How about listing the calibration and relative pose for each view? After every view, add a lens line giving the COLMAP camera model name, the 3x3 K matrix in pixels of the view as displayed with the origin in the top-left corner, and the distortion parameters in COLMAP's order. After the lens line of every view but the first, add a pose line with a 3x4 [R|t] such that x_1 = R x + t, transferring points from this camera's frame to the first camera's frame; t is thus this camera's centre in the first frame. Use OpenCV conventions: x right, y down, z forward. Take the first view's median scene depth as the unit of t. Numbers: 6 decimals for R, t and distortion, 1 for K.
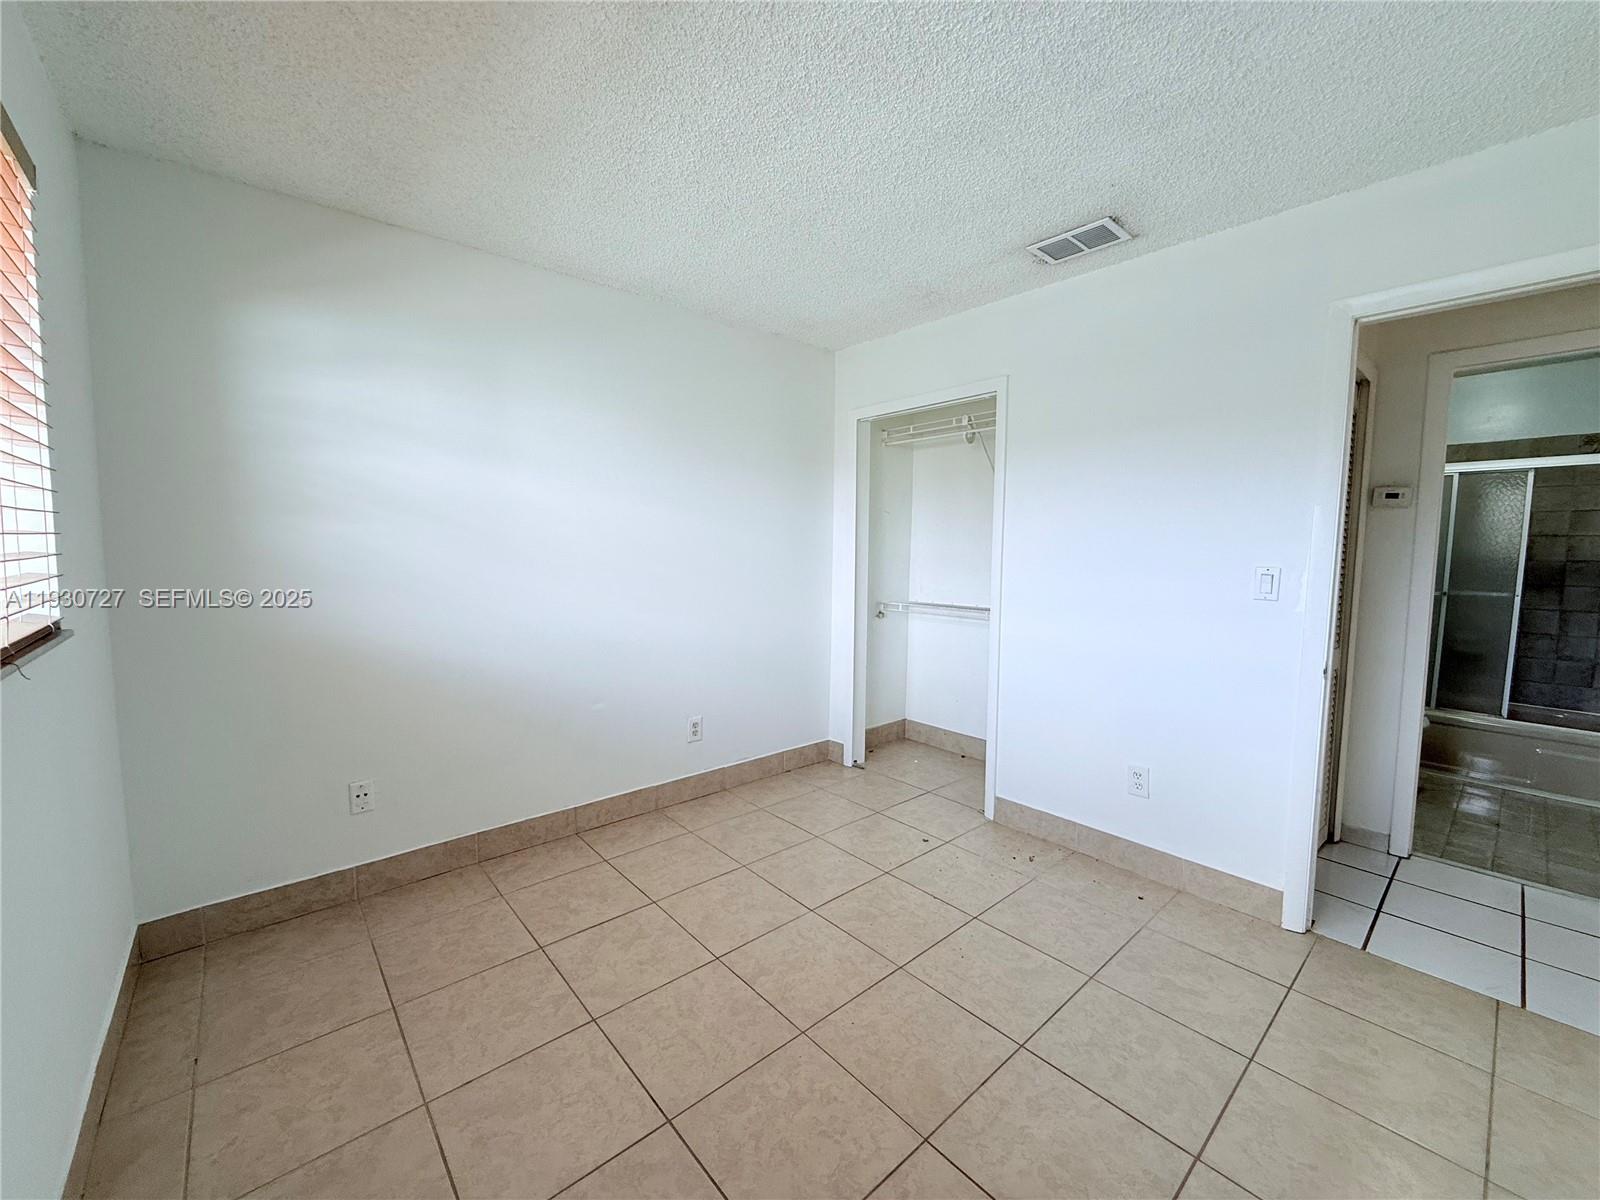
lens RADIAL K [[636.1, 0, 767.7], [0, 636.1, 603.1], [0, 0, 1]] dist [0.000534, 0.000246]
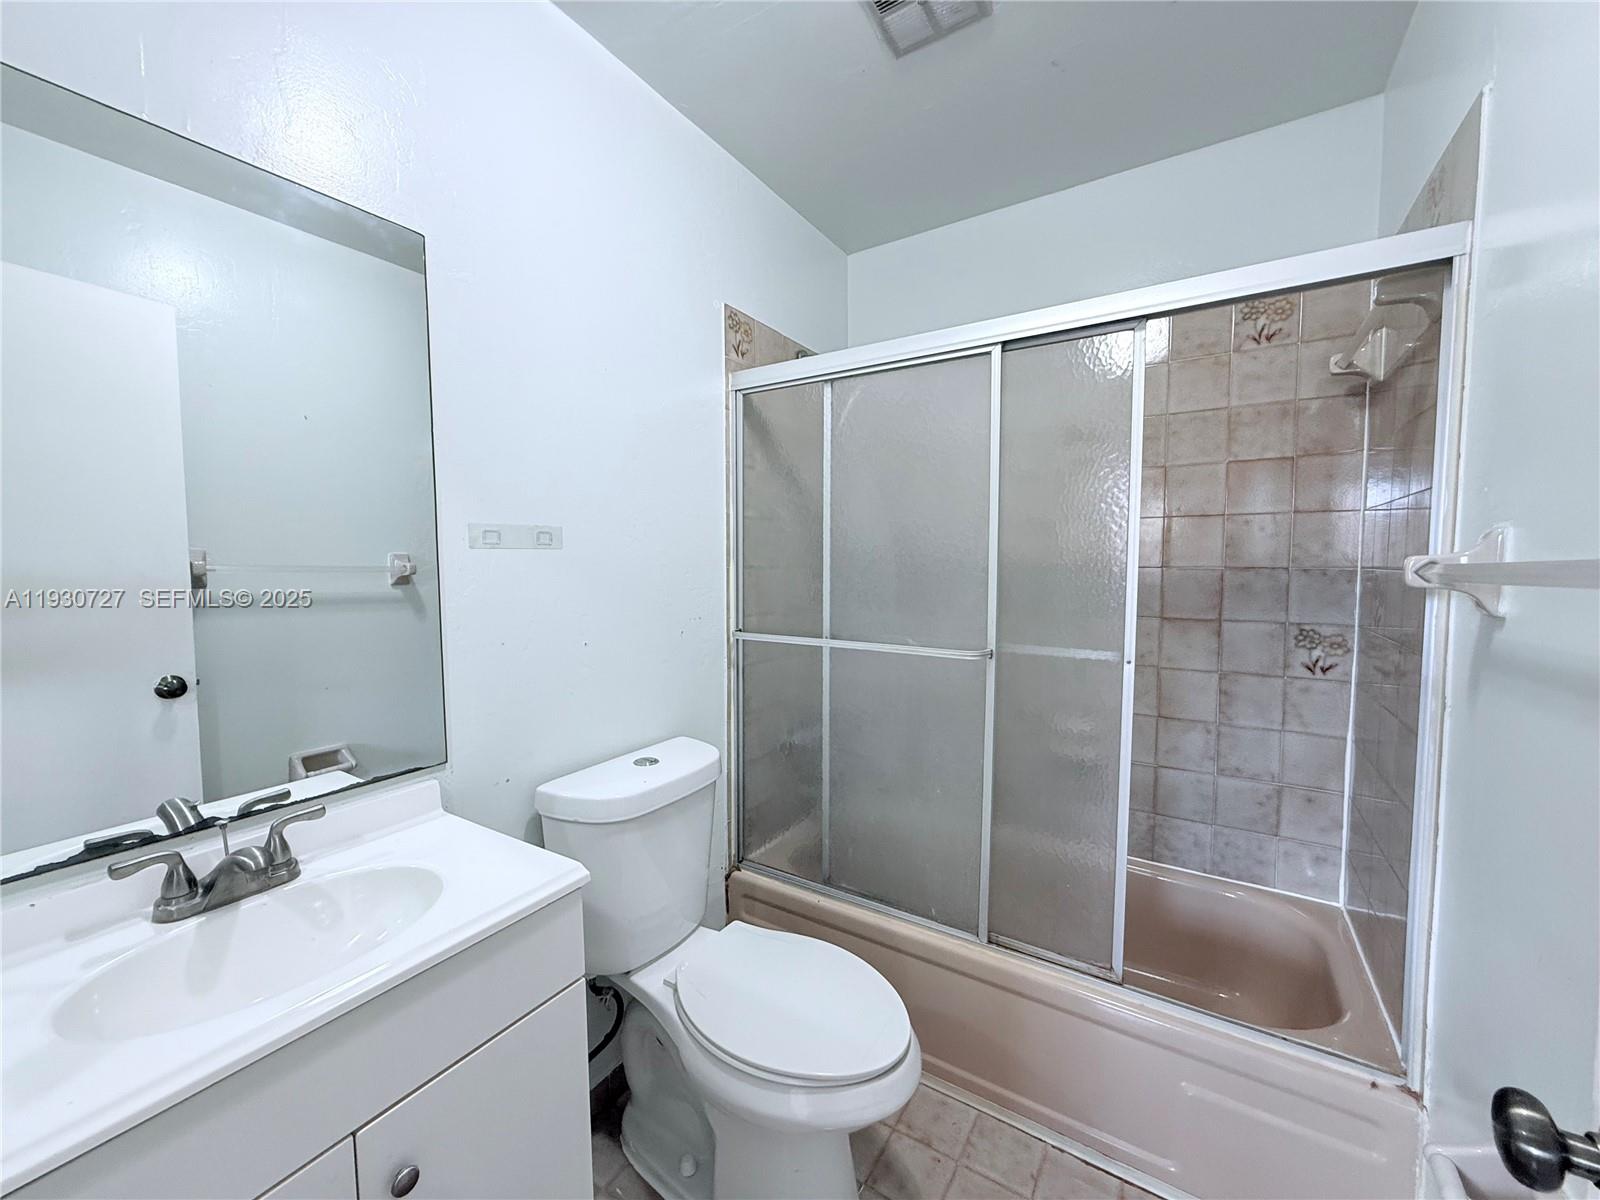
lens RADIAL K [[636.1, 0, 795.6], [0, 636.1, 599.6], [0, 0, 1]] dist [0.000534, 0.000246]
pose [[0.954395, -0.032286, 0.296797, 0.816333], [0.038267, 0.999164, -0.014361, -0.046065], [-0.296085, 0.025063, 0.954833, 0.649416]]
